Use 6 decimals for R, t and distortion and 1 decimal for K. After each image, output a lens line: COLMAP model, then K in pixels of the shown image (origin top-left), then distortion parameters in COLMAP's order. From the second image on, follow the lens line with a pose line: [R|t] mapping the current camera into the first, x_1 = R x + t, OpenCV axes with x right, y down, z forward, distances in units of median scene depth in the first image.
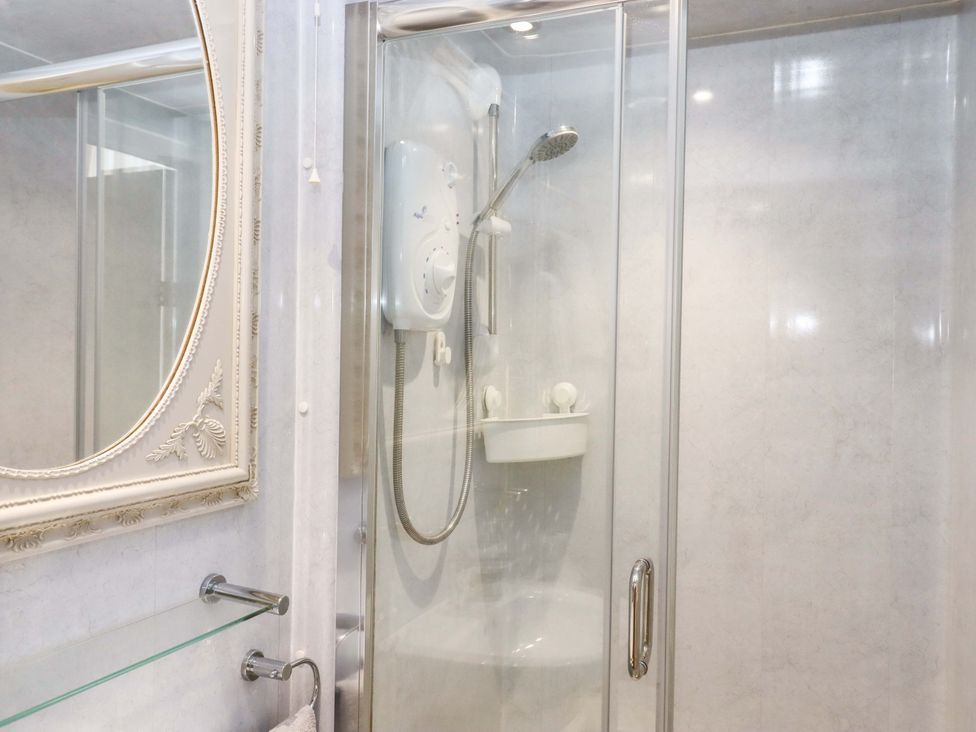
lens RADIAL K [[789.0, 0, 515.6], [0, 789.0, 363.7], [0, 0, 1]] dist [0.019771, 0.010322]
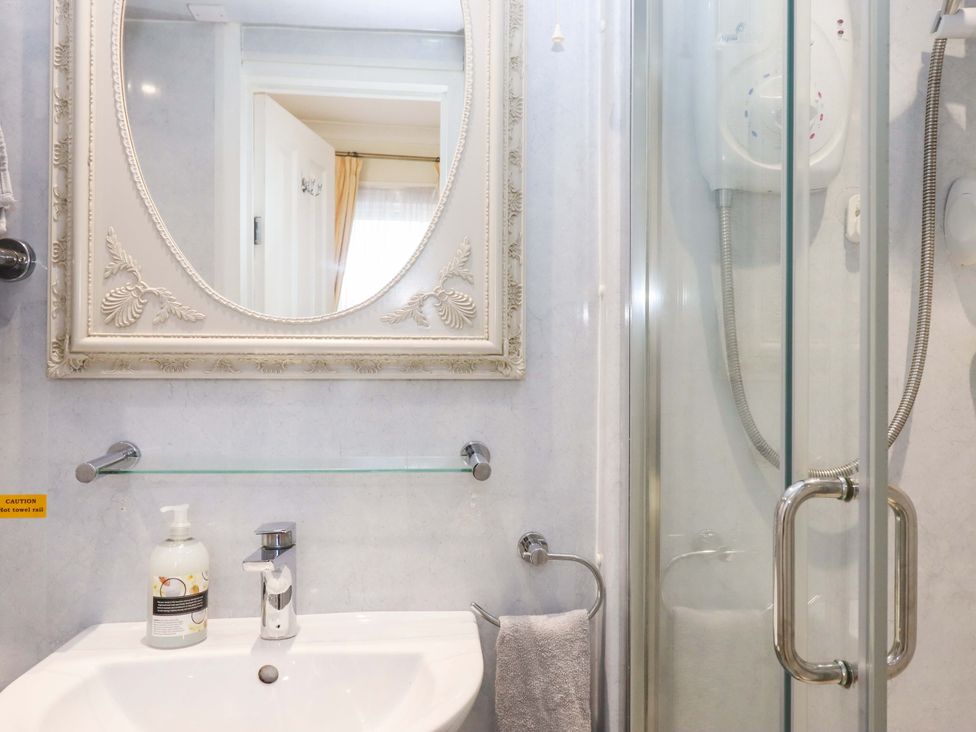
lens RADIAL K [[789.0, 0, 515.6], [0, 789.0, 363.7], [0, 0, 1]] dist [0.019771, 0.010322]
pose [[0.456920, -0.026964, -0.889099, 0.578569], [0.004008, 0.999593, -0.028255, 0.191558], [0.889499, 0.009346, 0.456842, 0.565310]]
